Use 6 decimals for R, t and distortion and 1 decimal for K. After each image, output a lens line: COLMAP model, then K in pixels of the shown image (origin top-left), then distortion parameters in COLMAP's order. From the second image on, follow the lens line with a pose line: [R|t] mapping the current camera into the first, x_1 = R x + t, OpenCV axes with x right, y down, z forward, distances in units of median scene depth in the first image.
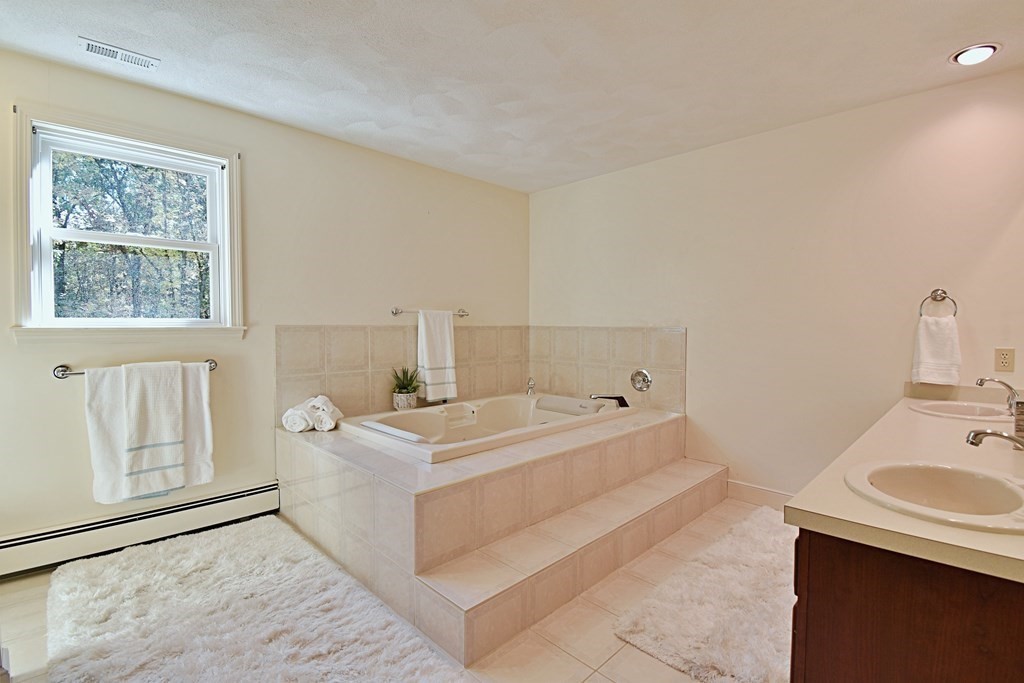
lens RADIAL K [[479.4, 0, 512.0], [0, 479.4, 341.5], [0, 0, 1]] dist [0.022626, -0.027906]
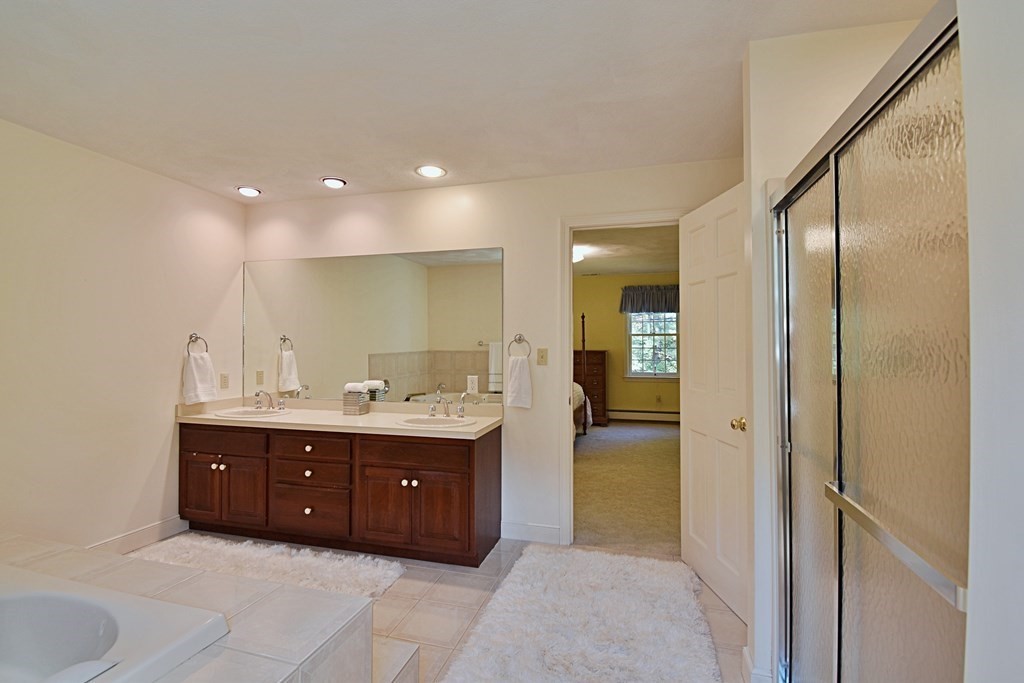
lens RADIAL K [[469.3, 0, 512.0], [0, 469.3, 341.5], [0, 0, 1]] dist [0.021803, -0.027377]
pose [[-0.496050, 0.015119, 0.868162, -0.655008], [0.040544, 0.999161, 0.005766, -0.050319], [-0.867347, 0.038059, -0.496247, 0.777174]]
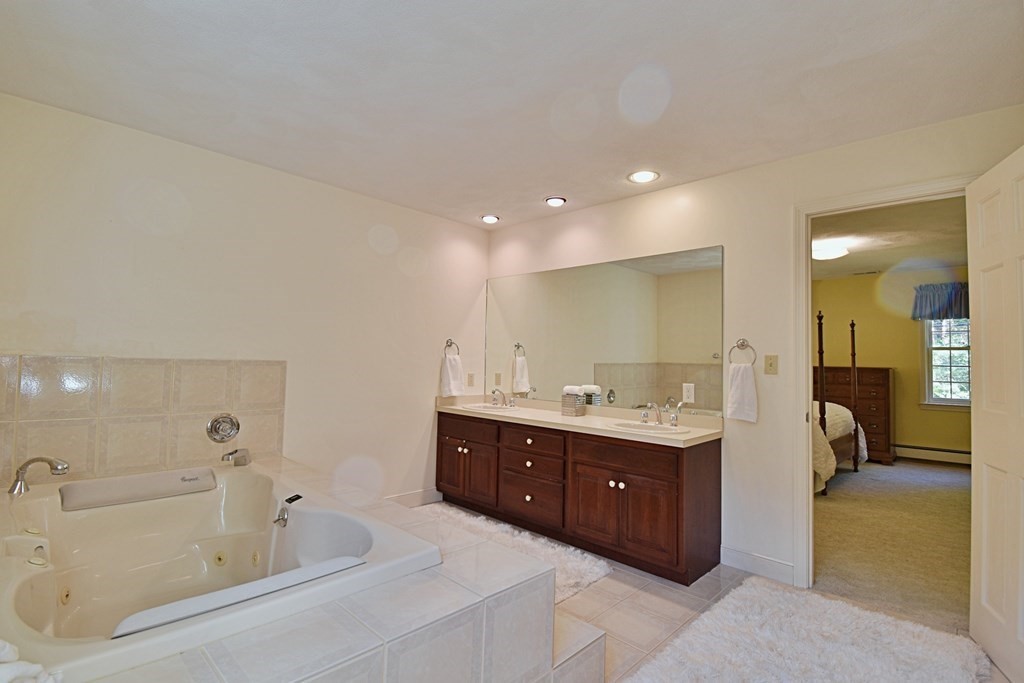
lens RADIAL K [[479.4, 0, 512.0], [0, 479.4, 341.5], [0, 0, 1]] dist [0.022626, -0.027906]
pose [[-0.026732, 0.043115, 0.998712, -0.712421], [0.021435, 0.998864, -0.042548, -0.022267], [-0.999413, 0.020270, -0.027626, 0.730274]]
